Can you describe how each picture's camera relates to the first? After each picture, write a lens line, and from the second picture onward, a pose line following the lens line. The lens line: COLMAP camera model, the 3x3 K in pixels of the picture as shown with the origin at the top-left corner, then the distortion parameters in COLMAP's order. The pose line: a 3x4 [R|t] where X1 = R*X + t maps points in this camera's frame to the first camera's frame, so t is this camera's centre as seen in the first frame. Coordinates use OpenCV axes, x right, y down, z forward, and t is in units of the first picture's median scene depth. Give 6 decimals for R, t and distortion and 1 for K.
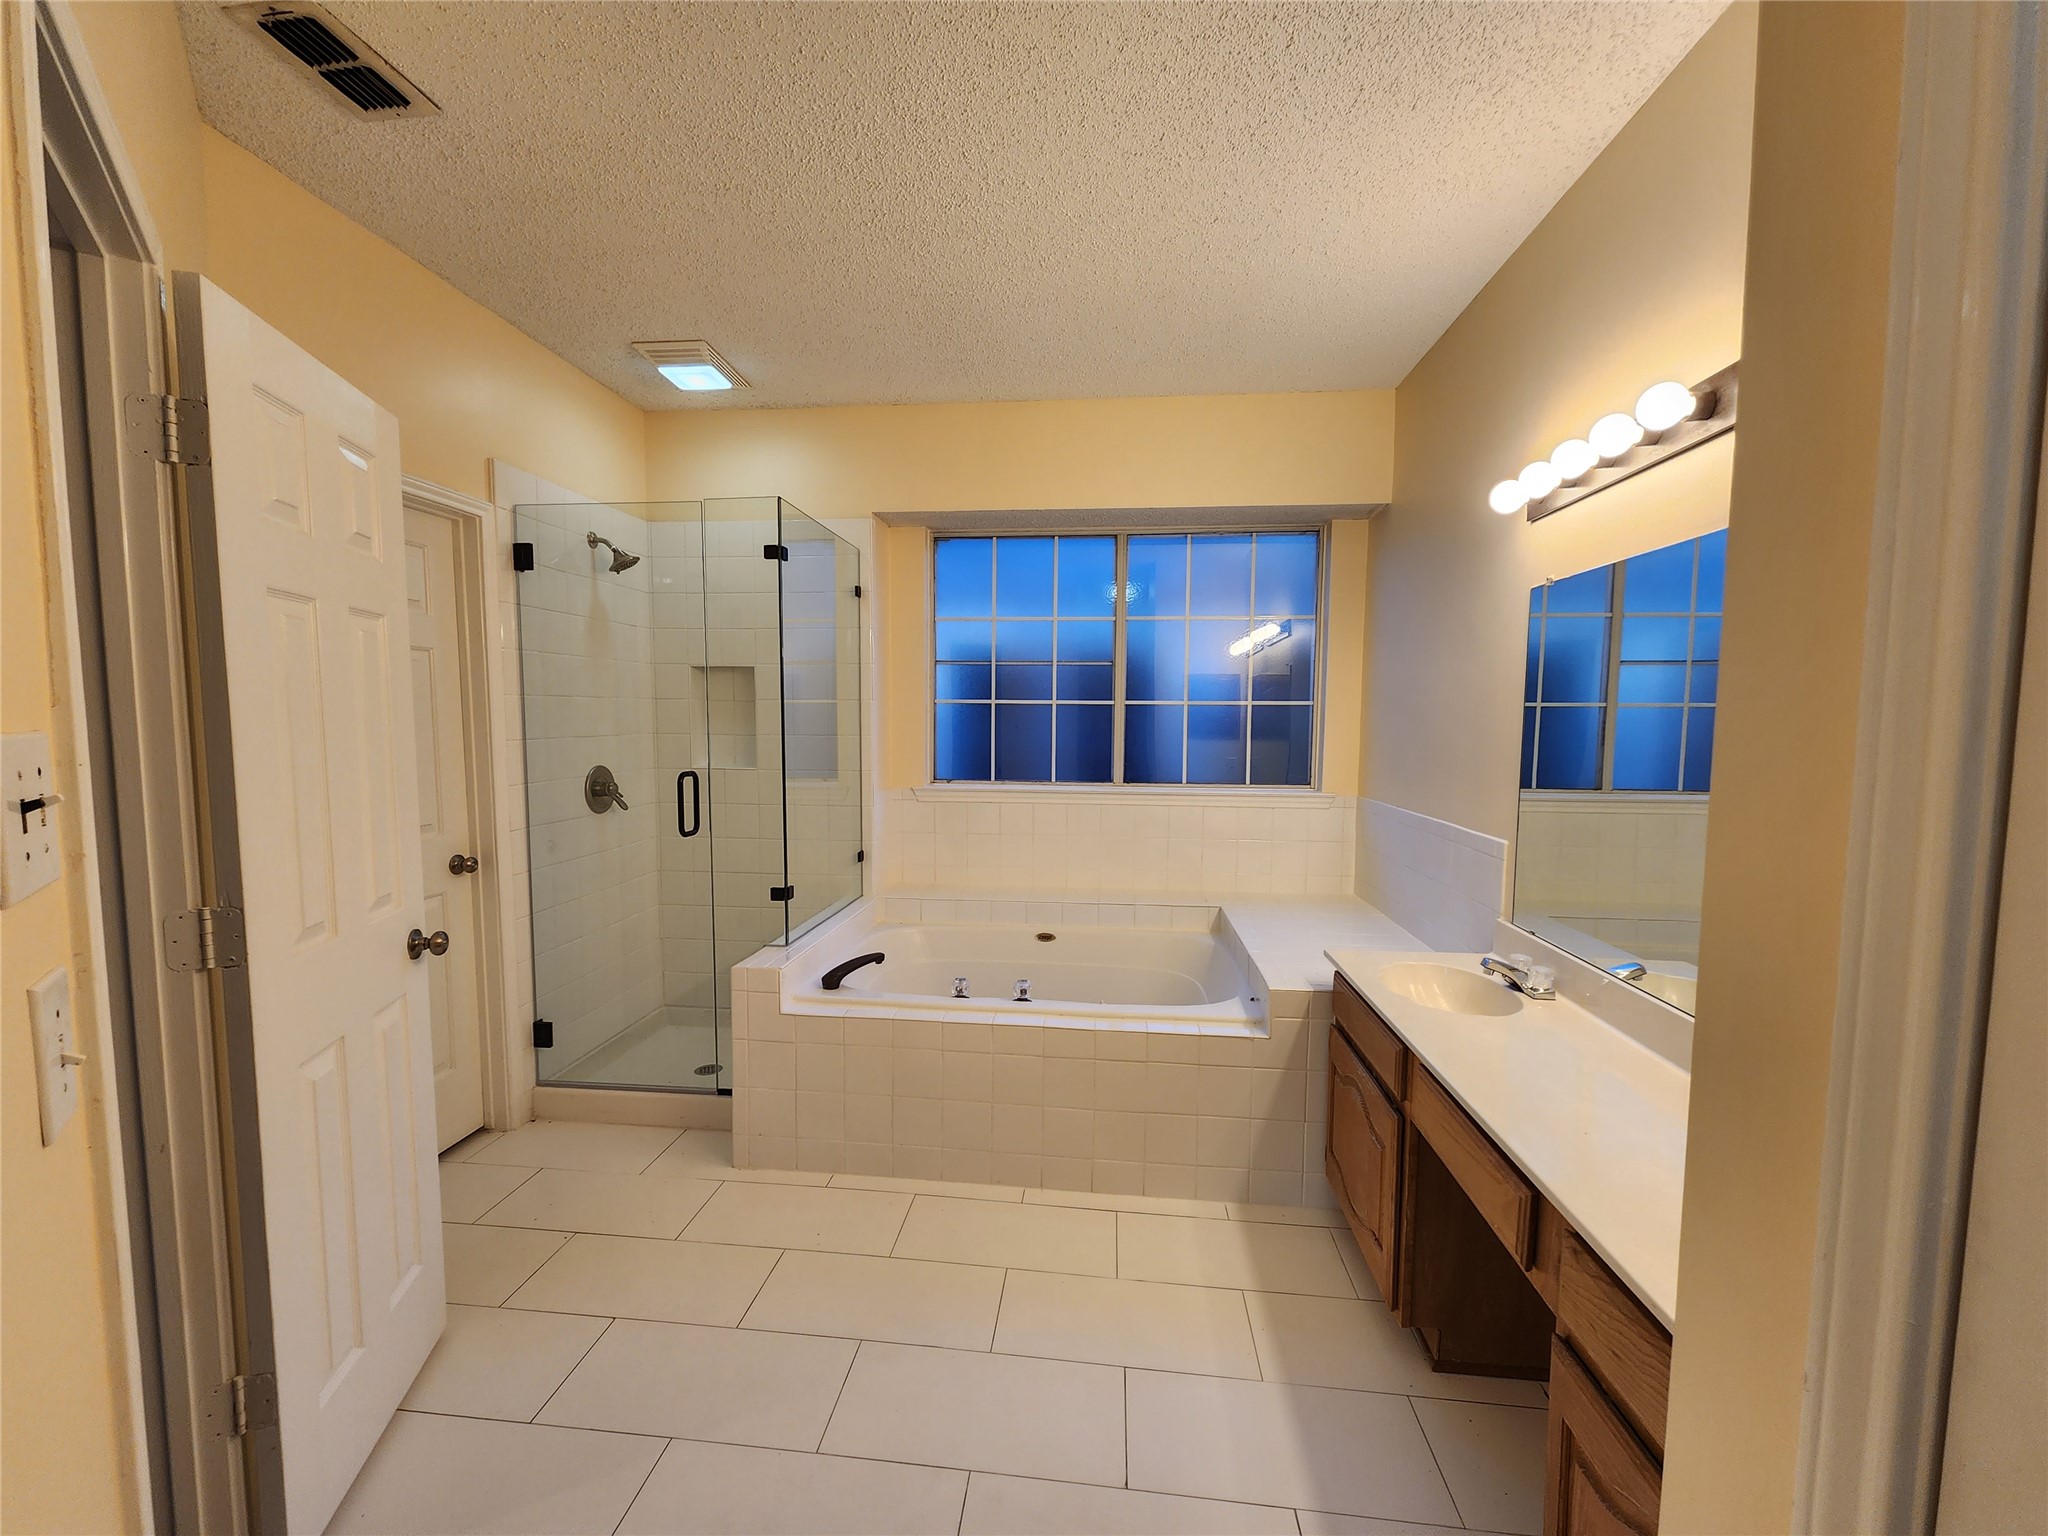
lens RADIAL K [[845.0, 0, 1017.8], [0, 845.0, 781.6], [0, 0, 1]] dist [0.002559, -0.002185]
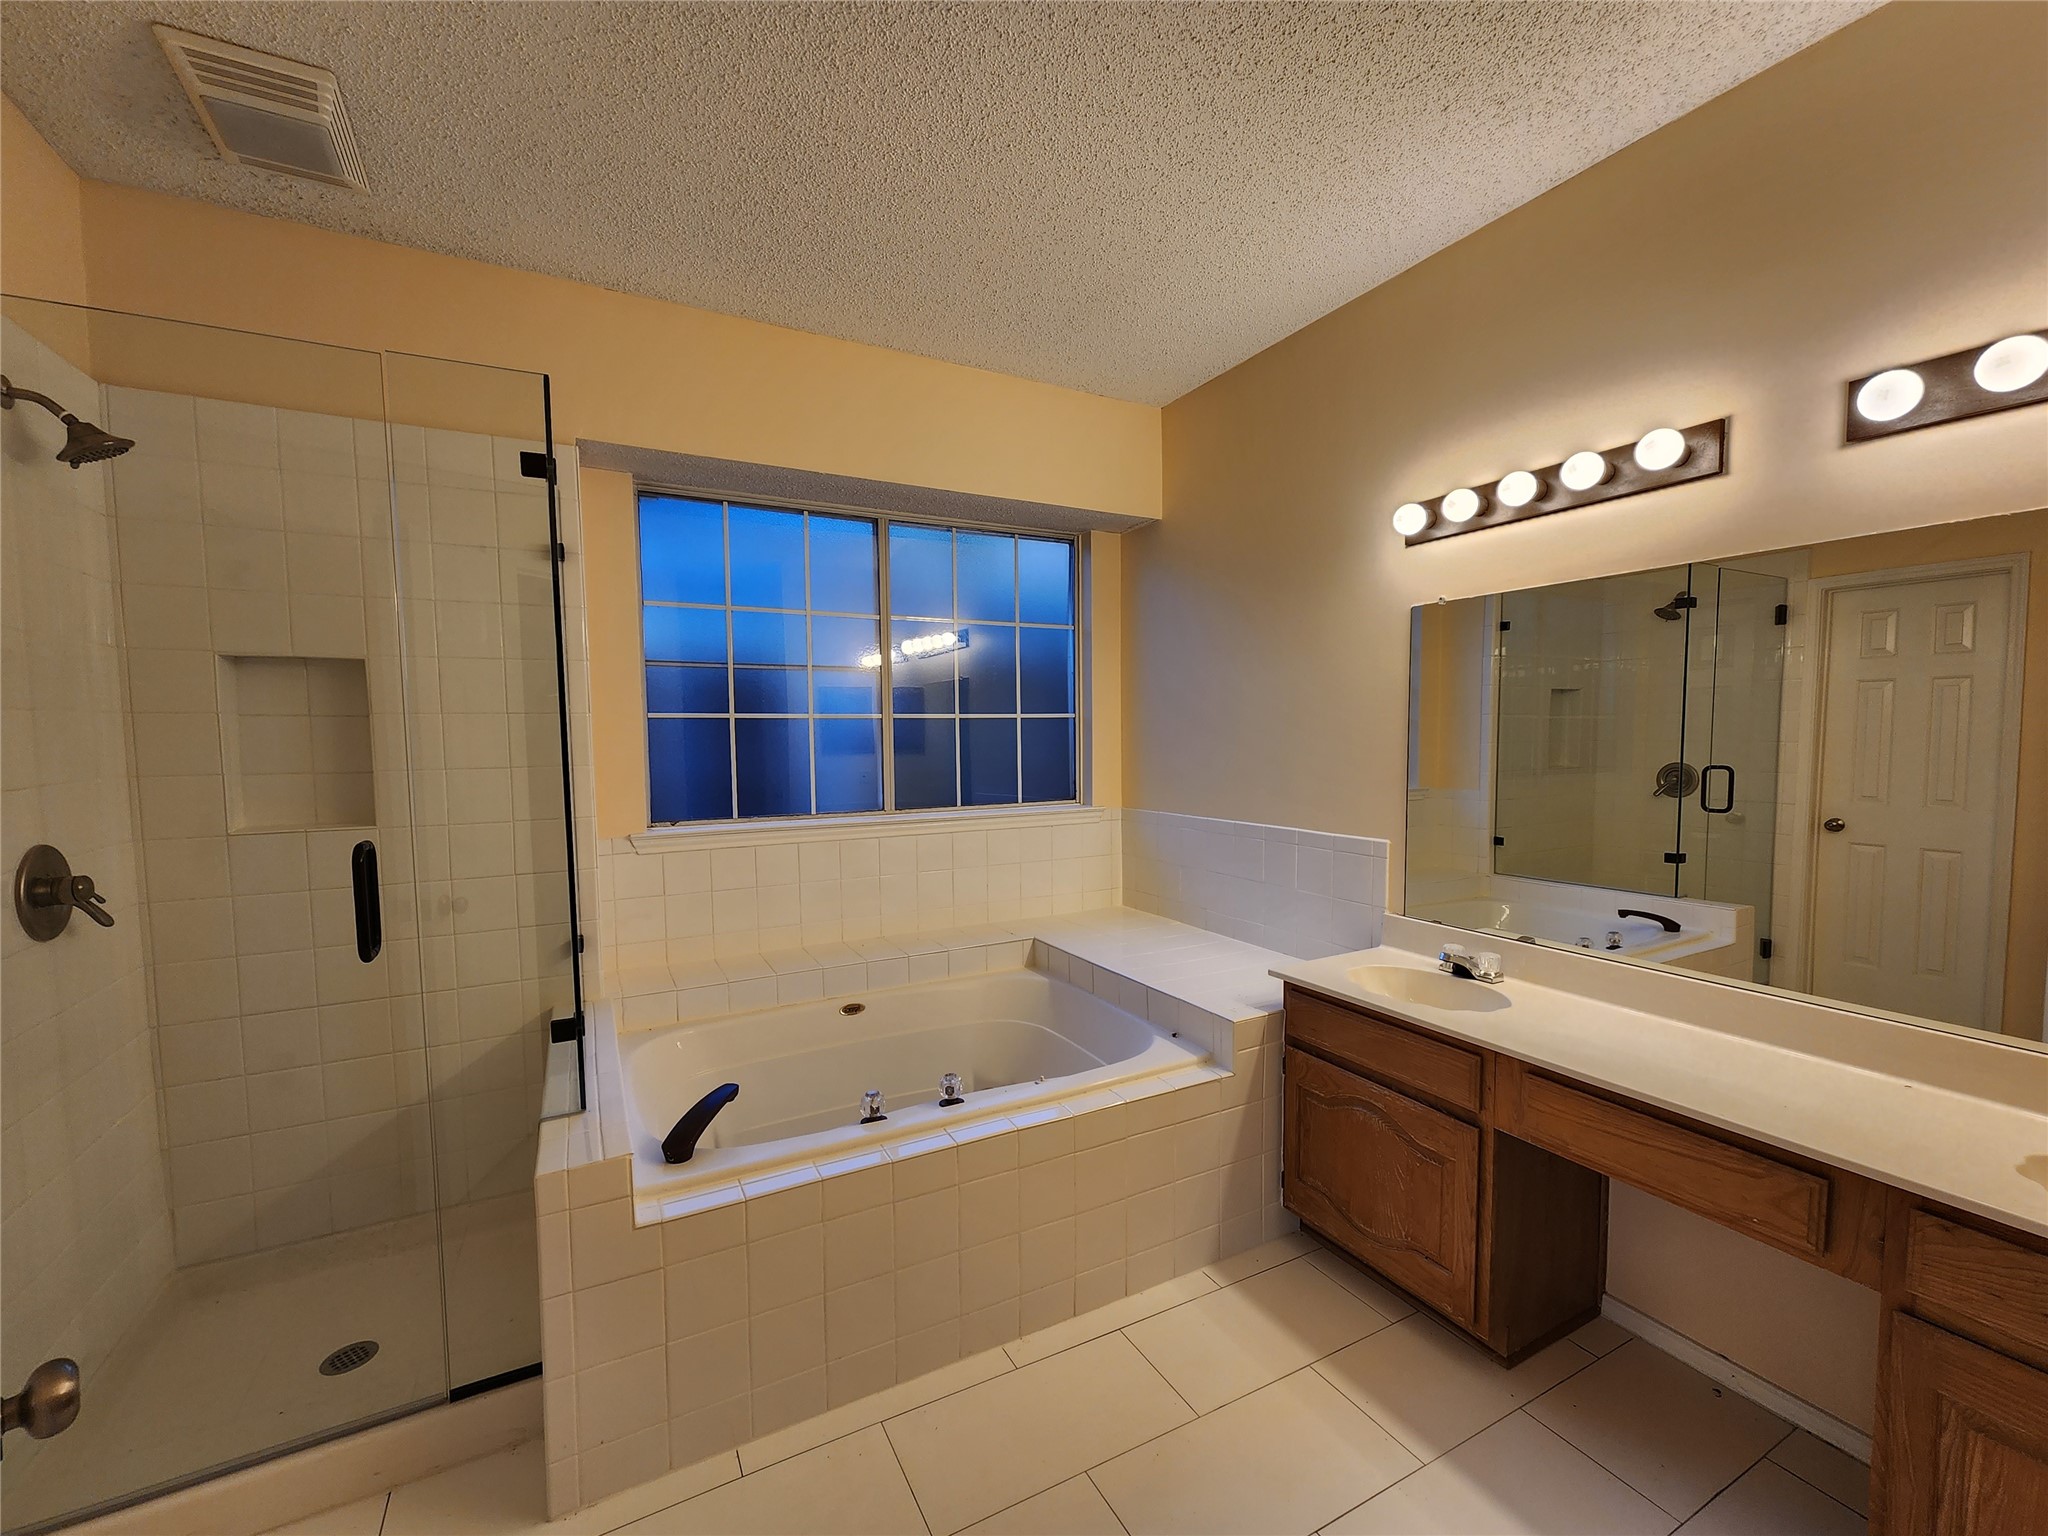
lens RADIAL K [[843.6, 0, 1018.1], [0, 843.6, 789.4], [0, 0, 1]] dist [0.003373, -0.003011]
pose [[0.828297, -0.052506, 0.557824, -0.296496], [0.058356, 0.998269, 0.007312, -0.022123], [-0.557242, 0.026496, 0.829927, 0.265448]]
